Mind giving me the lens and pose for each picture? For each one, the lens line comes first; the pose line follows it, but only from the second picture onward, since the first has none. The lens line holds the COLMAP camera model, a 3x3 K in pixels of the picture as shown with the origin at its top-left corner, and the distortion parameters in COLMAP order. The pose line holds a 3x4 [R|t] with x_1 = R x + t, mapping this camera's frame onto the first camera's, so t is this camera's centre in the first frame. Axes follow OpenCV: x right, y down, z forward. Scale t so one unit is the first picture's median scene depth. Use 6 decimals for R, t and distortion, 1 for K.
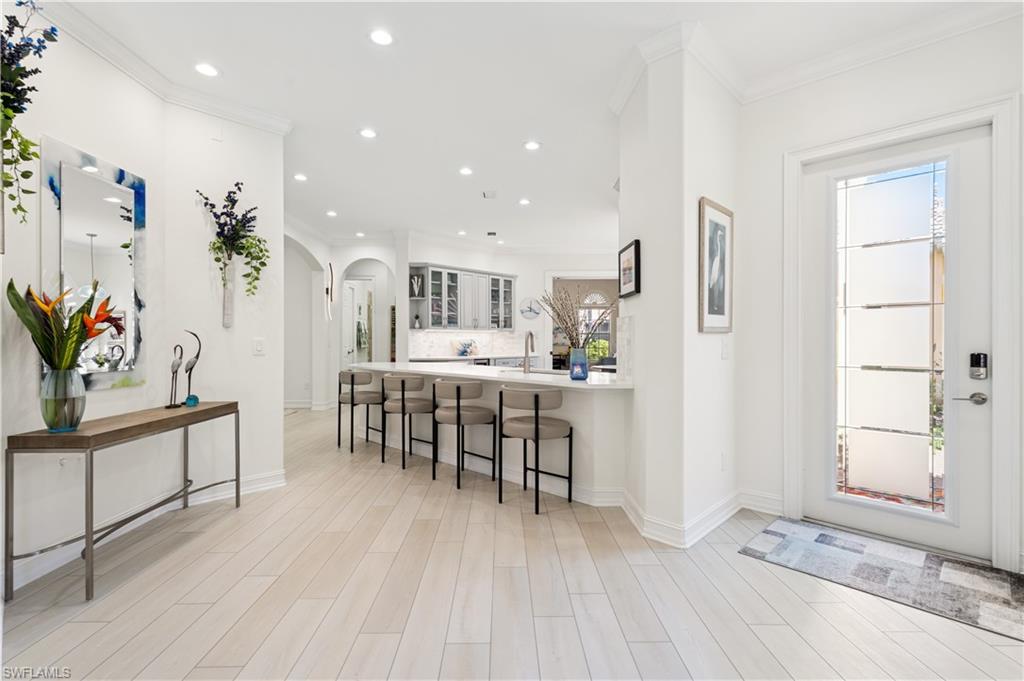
lens RADIAL K [[473.2, 0, 512.0], [0, 473.2, 340.5], [0, 0, 1]] dist [0.000749, 0.000140]
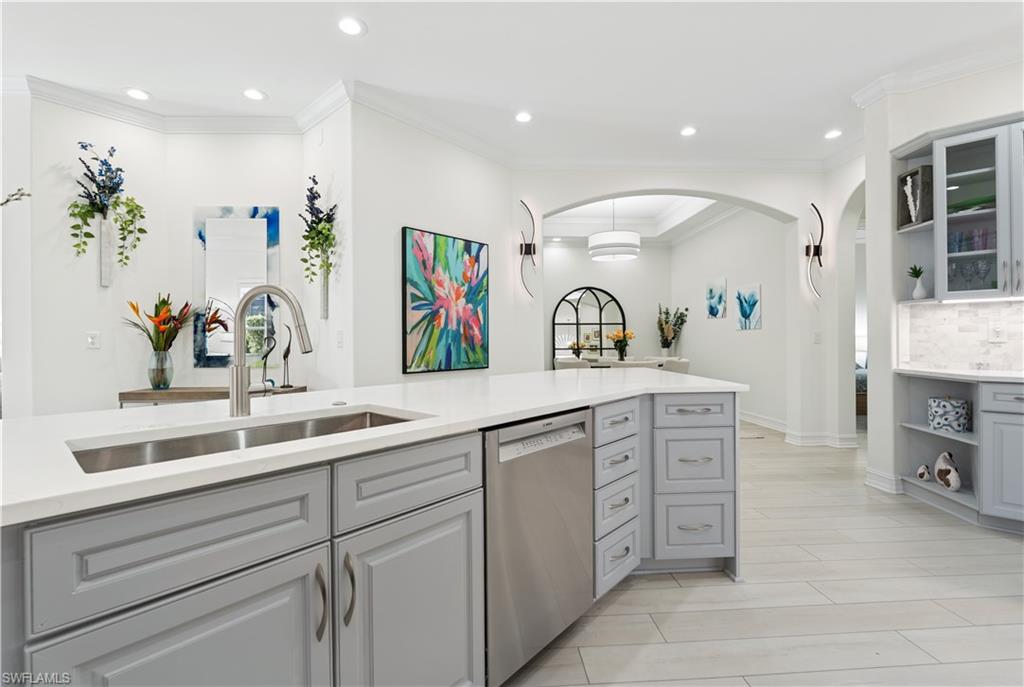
lens RADIAL K [[461.3, 0, 509.5], [0, 461.3, 341.5], [0, 0, 1]] dist [-0.001883, -0.000330]
pose [[0.039539, 0.000456, -0.999218, 0.428267], [0.004575, 0.999989, 0.000638, 0.021722], [0.999208, -0.004596, 0.039536, 1.377220]]
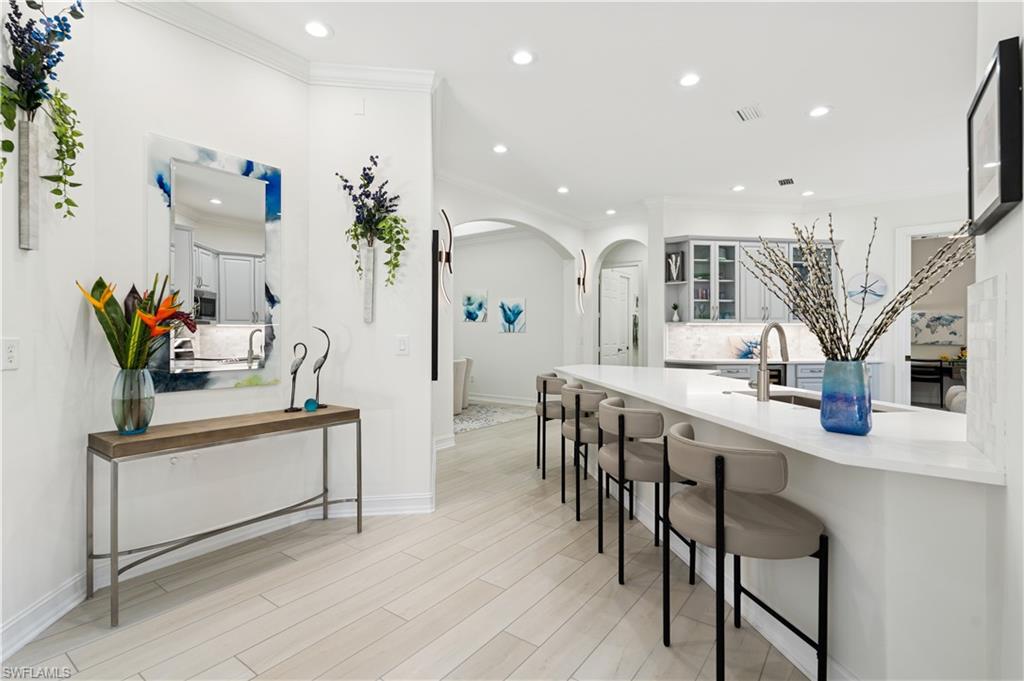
lens RADIAL K [[488.1, 0, 511.7], [0, 488.1, 334.8], [0, 0, 1]] dist [0.001877, 0.000452]
pose [[0.791062, 0.001852, -0.611733, 0.170994], [-0.002679, 0.999996, -0.000438, -0.006067], [0.611730, 0.001986, 0.791064, 0.445290]]
